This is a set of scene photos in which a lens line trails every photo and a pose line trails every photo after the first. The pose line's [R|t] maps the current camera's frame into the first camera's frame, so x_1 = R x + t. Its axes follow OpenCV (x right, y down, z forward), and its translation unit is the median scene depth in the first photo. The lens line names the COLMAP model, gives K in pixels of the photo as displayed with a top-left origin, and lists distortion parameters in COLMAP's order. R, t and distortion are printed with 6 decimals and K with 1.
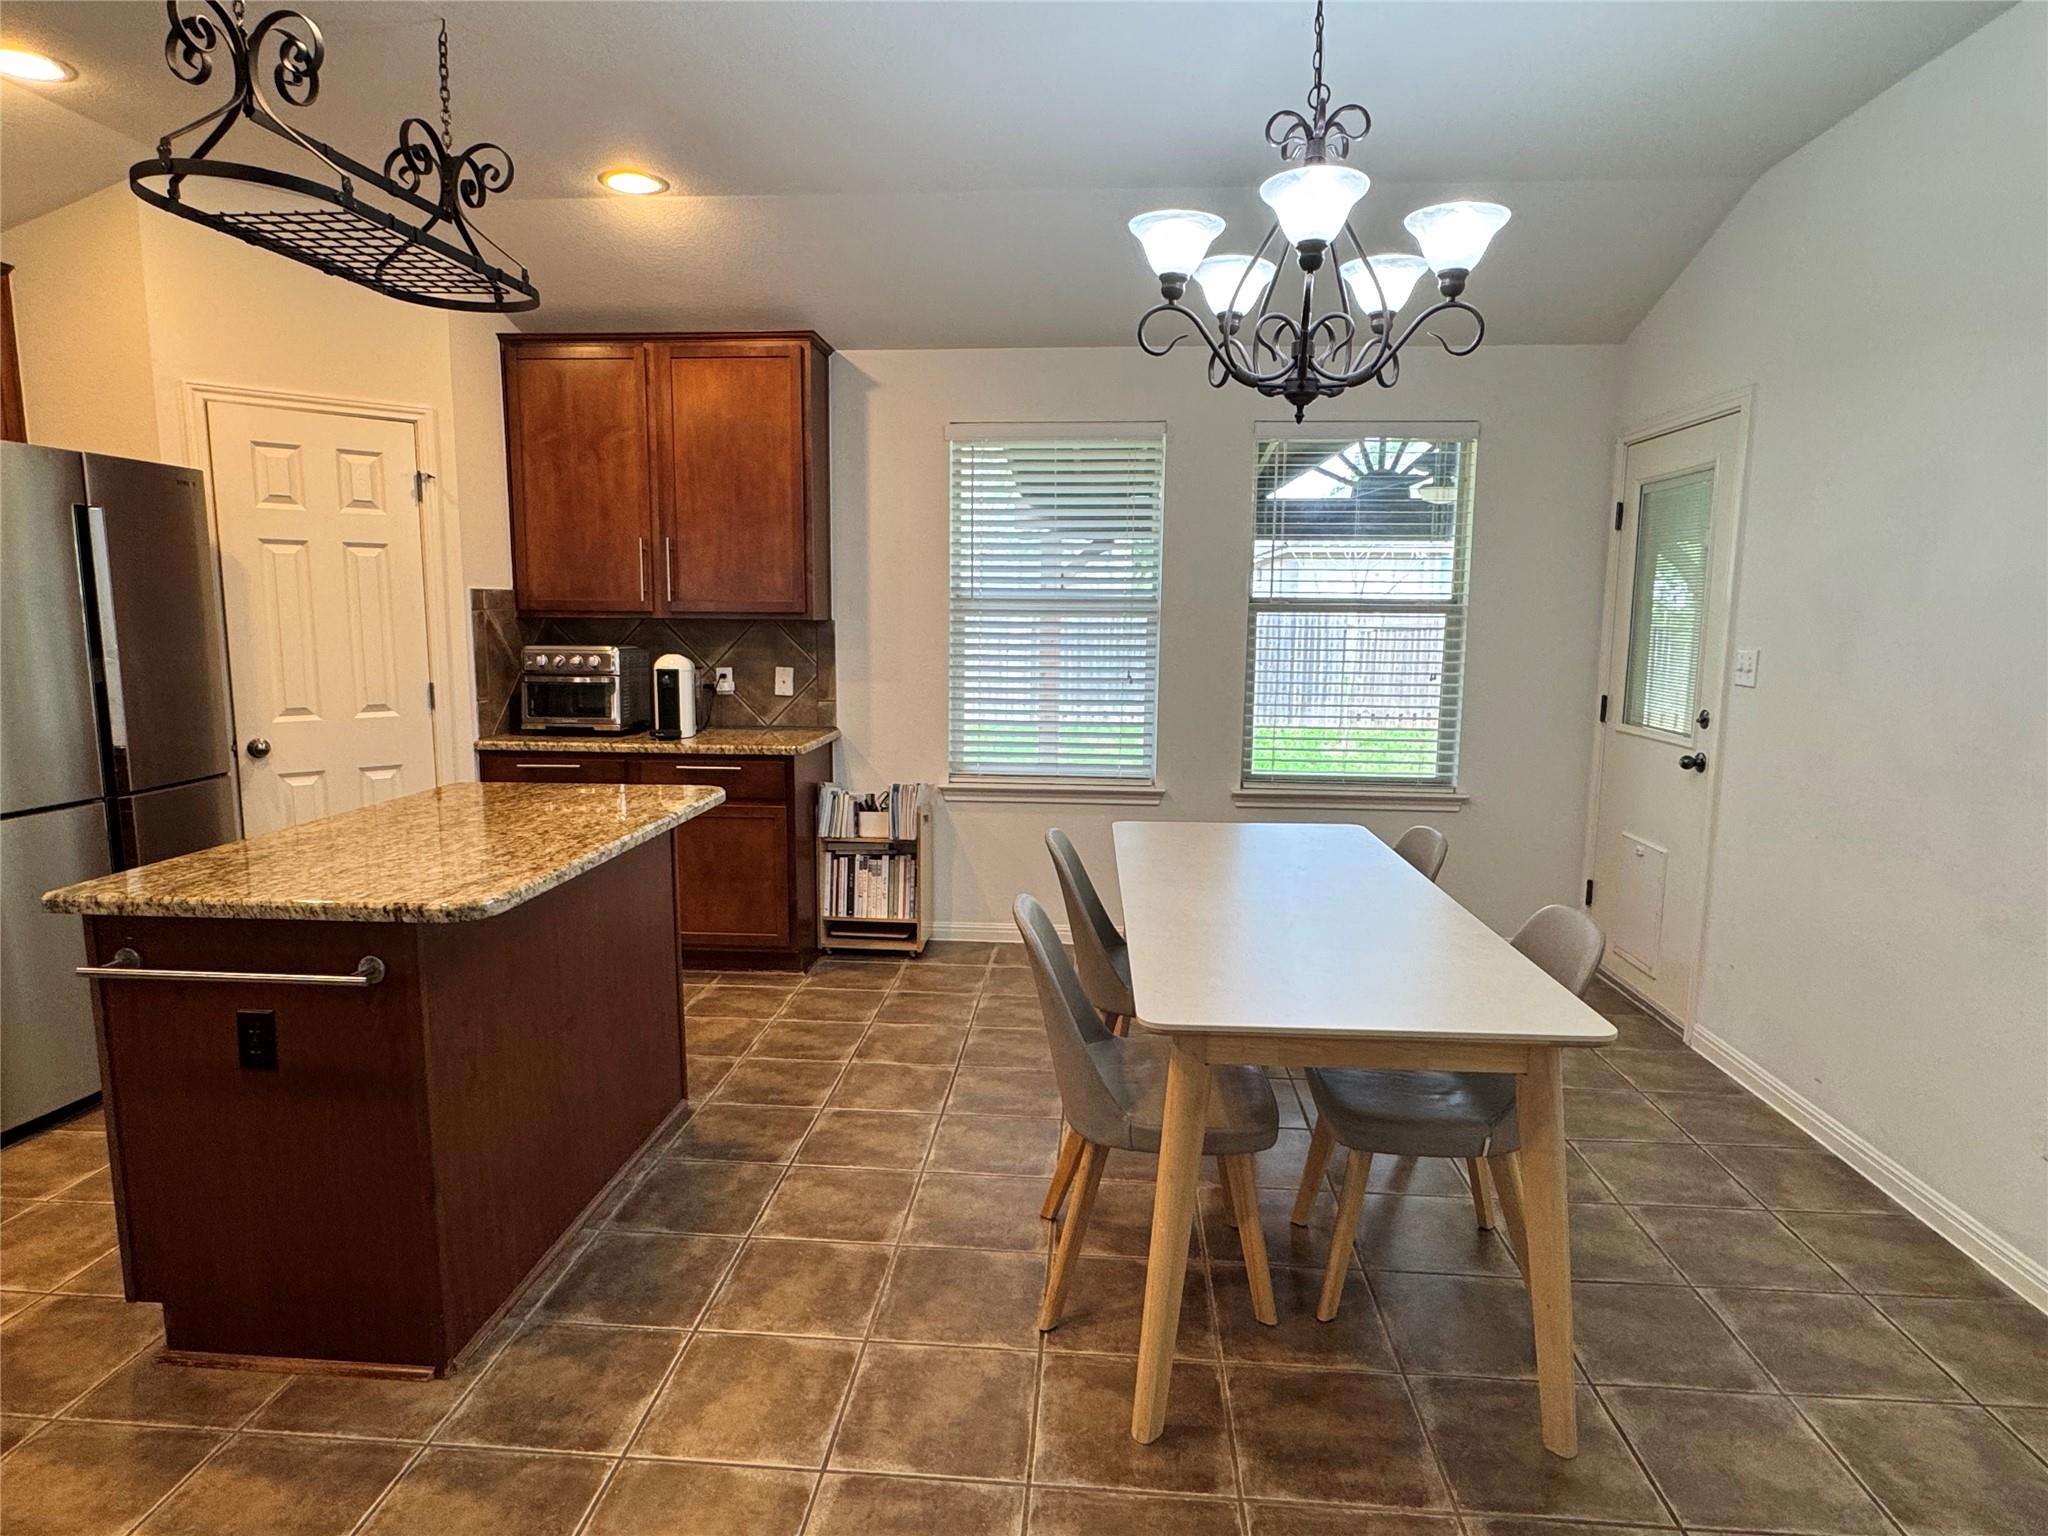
lens RADIAL K [[1159.6, 0, 1016.1], [0, 1159.6, 773.7], [0, 0, 1]] dist [0.009292, 0.002519]
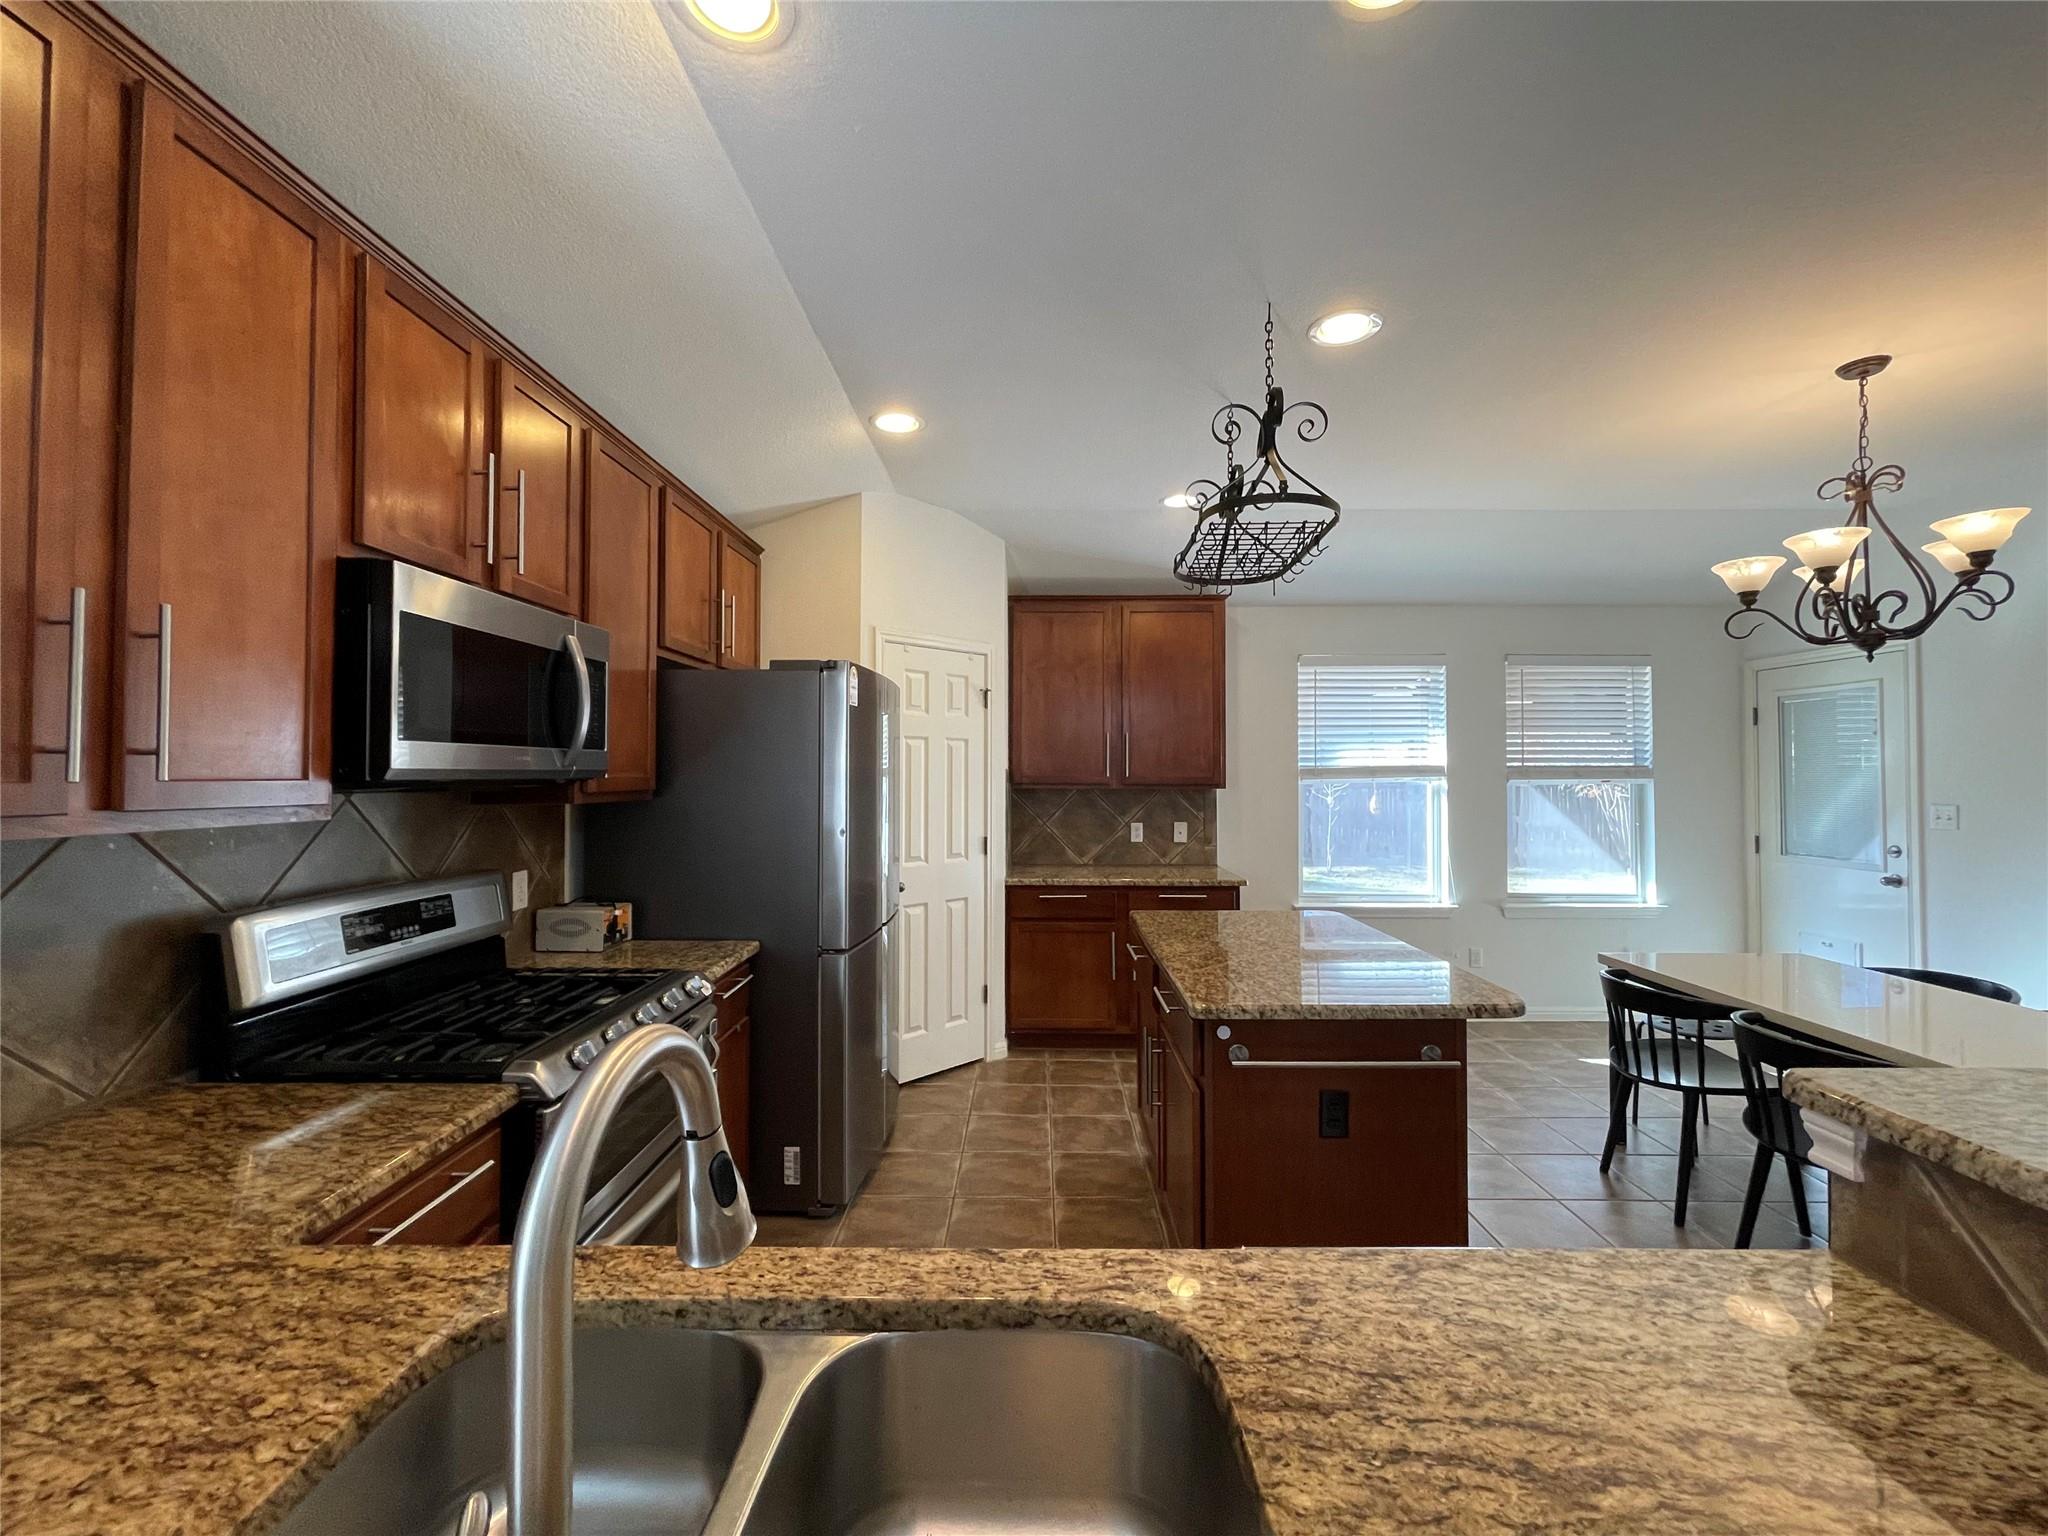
lens RADIAL K [[815.7, 0, 1021.8], [0, 815.7, 767.3], [0, 0, 1]] dist [-0.013708, -0.000156]
pose [[0.998033, -0.005371, 0.062454, -0.489840], [0.014821, 0.988291, -0.151860, -0.011081], [-0.060907, 0.152487, 0.986427, 0.027207]]
